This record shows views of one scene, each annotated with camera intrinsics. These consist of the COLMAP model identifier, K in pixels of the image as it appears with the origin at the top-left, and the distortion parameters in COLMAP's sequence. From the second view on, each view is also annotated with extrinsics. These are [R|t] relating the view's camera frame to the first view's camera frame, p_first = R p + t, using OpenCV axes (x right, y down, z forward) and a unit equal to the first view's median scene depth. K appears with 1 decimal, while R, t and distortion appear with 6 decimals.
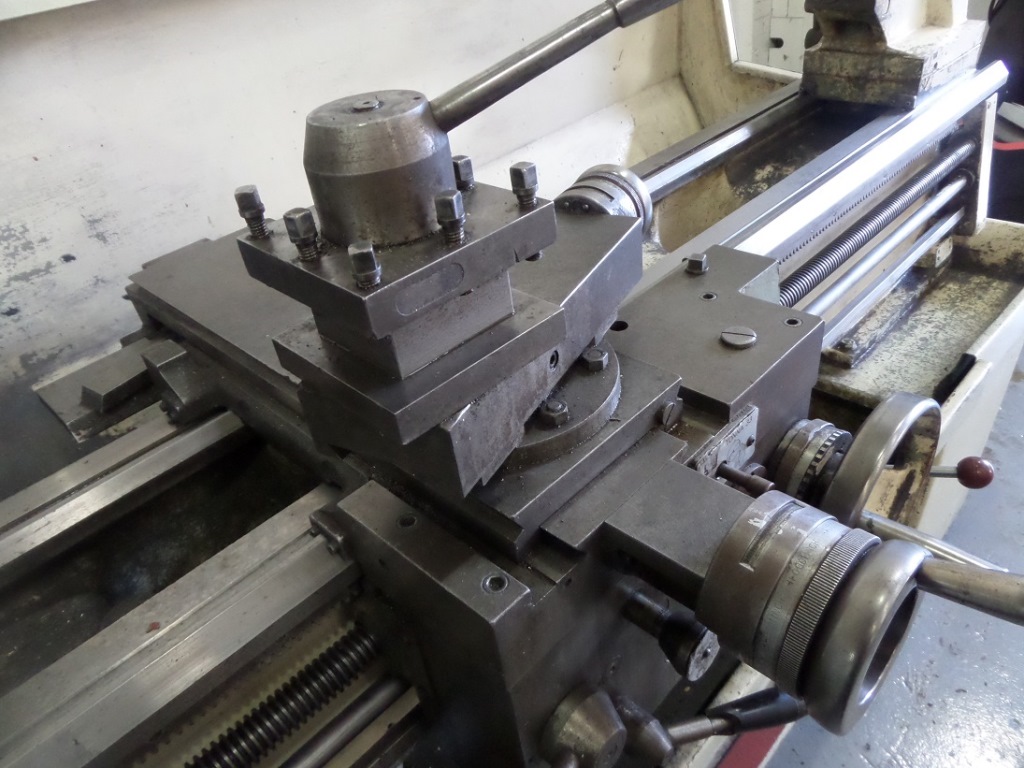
lens RADIAL K [[738.9, 0, 512.0], [0, 738.9, 384.0], [0, 0, 1]] dist [-0.013706, -0.003345]
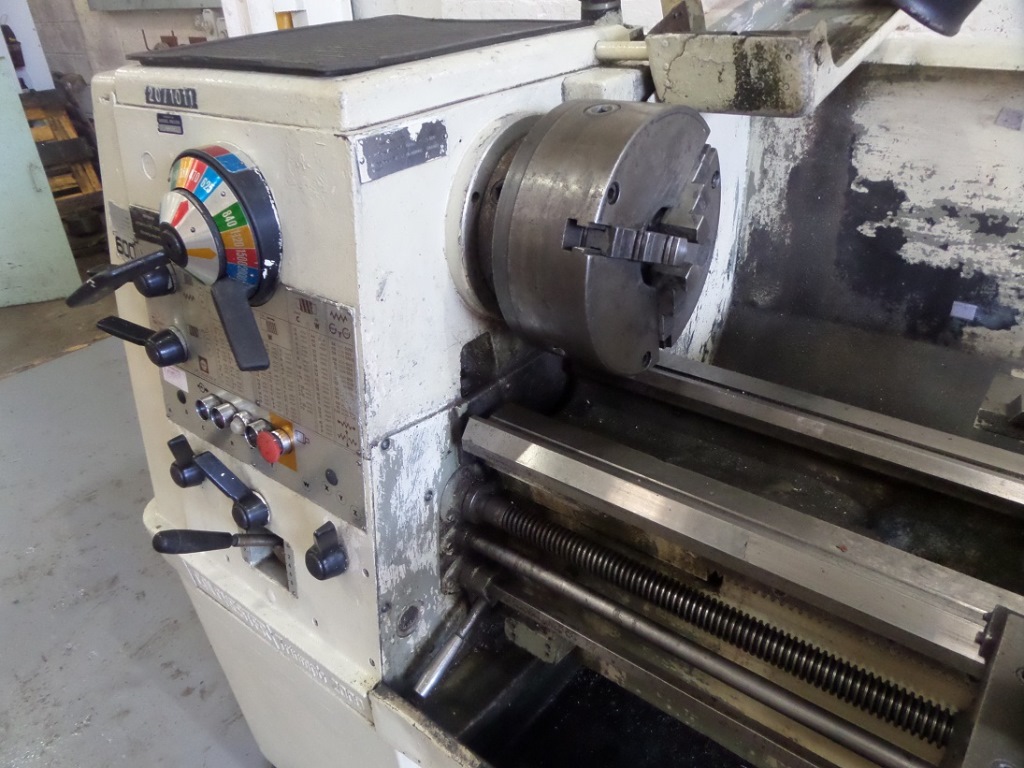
lens RADIAL K [[738.9, 0, 512.0], [0, 738.9, 384.0], [0, 0, 1]] dist [-0.013706, -0.003345]
pose [[0.097614, 0.598504, -0.795150, 0.180034], [-0.538026, 0.703885, 0.463761, -0.093152], [0.837257, 0.382542, 0.390720, -0.067323]]
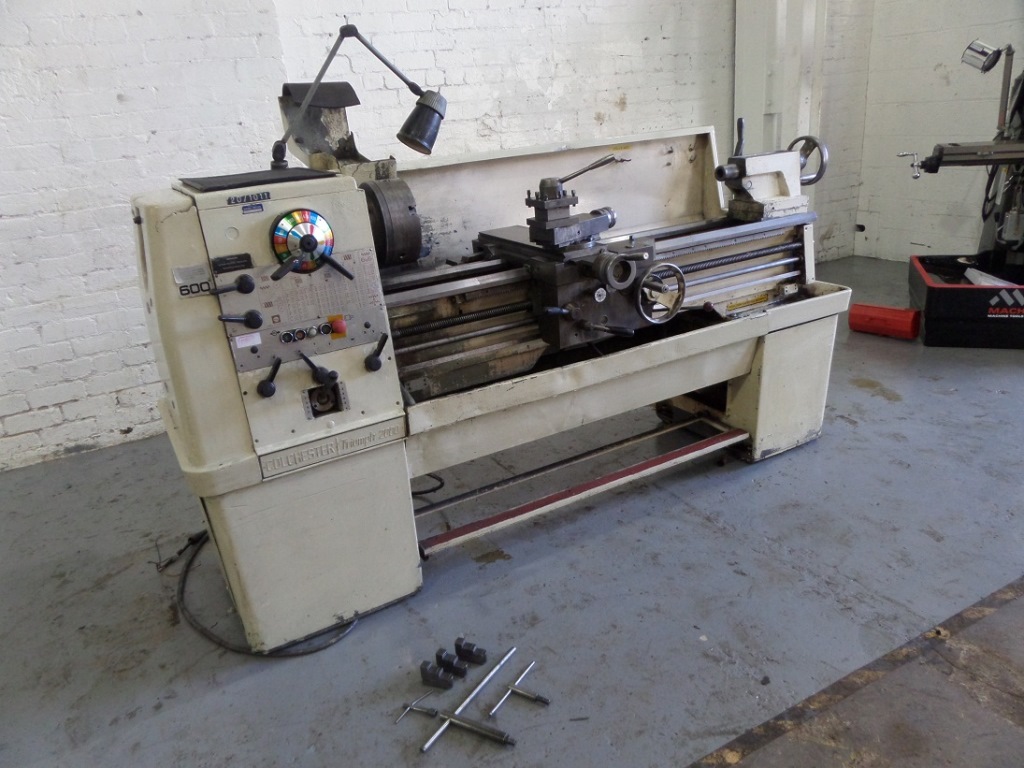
lens RADIAL K [[738.9, 0, 512.0], [0, 738.9, 384.0], [0, 0, 1]] dist [-0.013706, -0.003345]
pose [[0.961450, 0.146190, -0.232901, 0.514050], [-0.192703, 0.962408, -0.191409, 1.093146], [0.196164, 0.228910, 0.953478, -1.978733]]
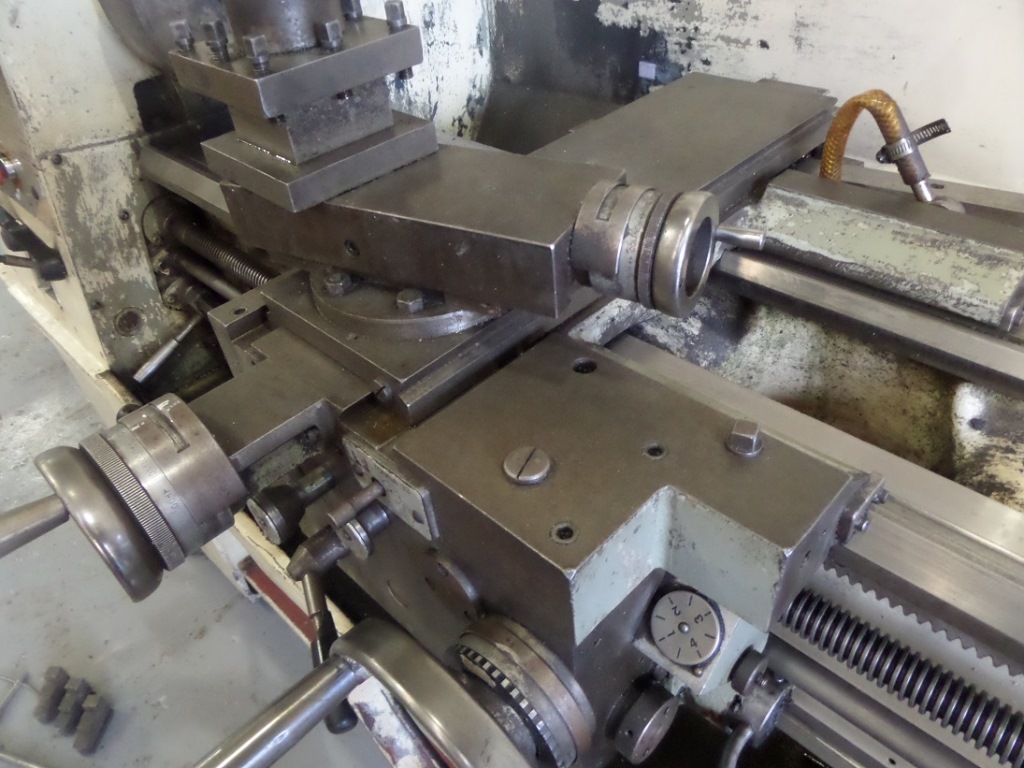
lens RADIAL K [[738.9, 0, 512.0], [0, 738.9, 384.0], [0, 0, 1]] dist [-0.013706, -0.003345]
pose [[0.001136, 0.728175, -0.685390, 0.496370], [-0.502605, 0.592947, 0.629128, -0.378922], [0.864516, 0.343765, 0.366658, 0.482224]]
